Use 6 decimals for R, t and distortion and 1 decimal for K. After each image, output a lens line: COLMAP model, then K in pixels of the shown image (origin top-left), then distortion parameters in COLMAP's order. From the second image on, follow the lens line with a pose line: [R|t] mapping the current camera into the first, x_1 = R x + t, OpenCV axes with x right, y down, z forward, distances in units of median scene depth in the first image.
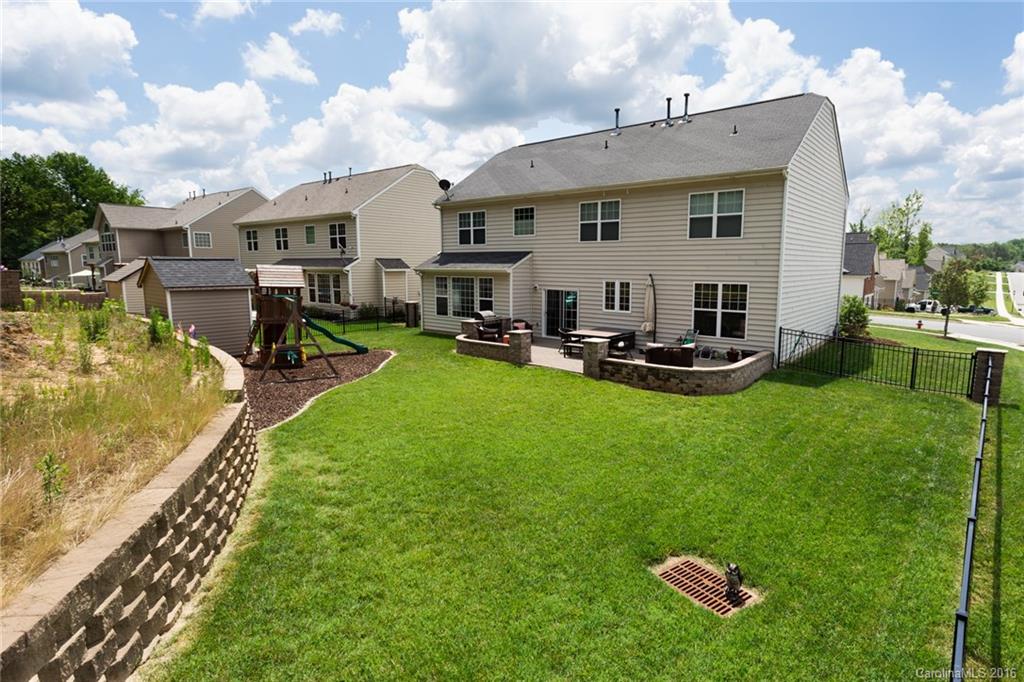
lens RADIAL K [[540.0, 0, 511.6], [0, 540.0, 325.9], [0, 0, 1]] dist [-0.001287, -0.000081]
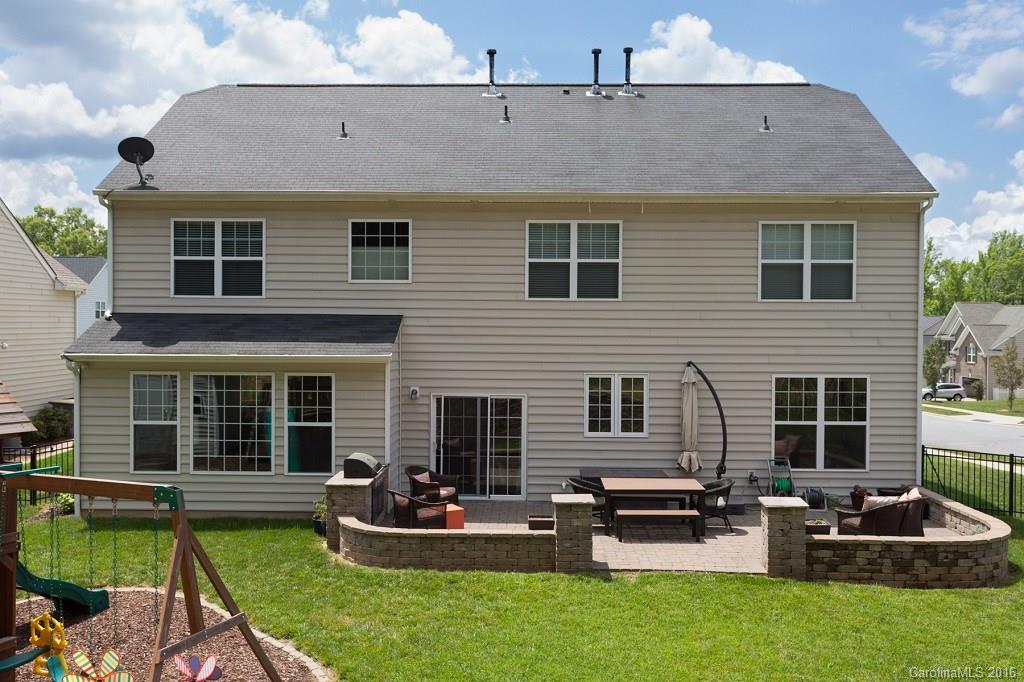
lens RADIAL K [[891.7, 0, 512.0], [0, 891.7, 341.0], [0, 0, 1]] dist [0.014557, 0.000587]
pose [[0.774549, 0.000551, 0.632514, -0.426680], [0.068828, 0.993988, -0.085150, -0.050940], [-0.628758, 0.109487, 0.769854, 0.403932]]
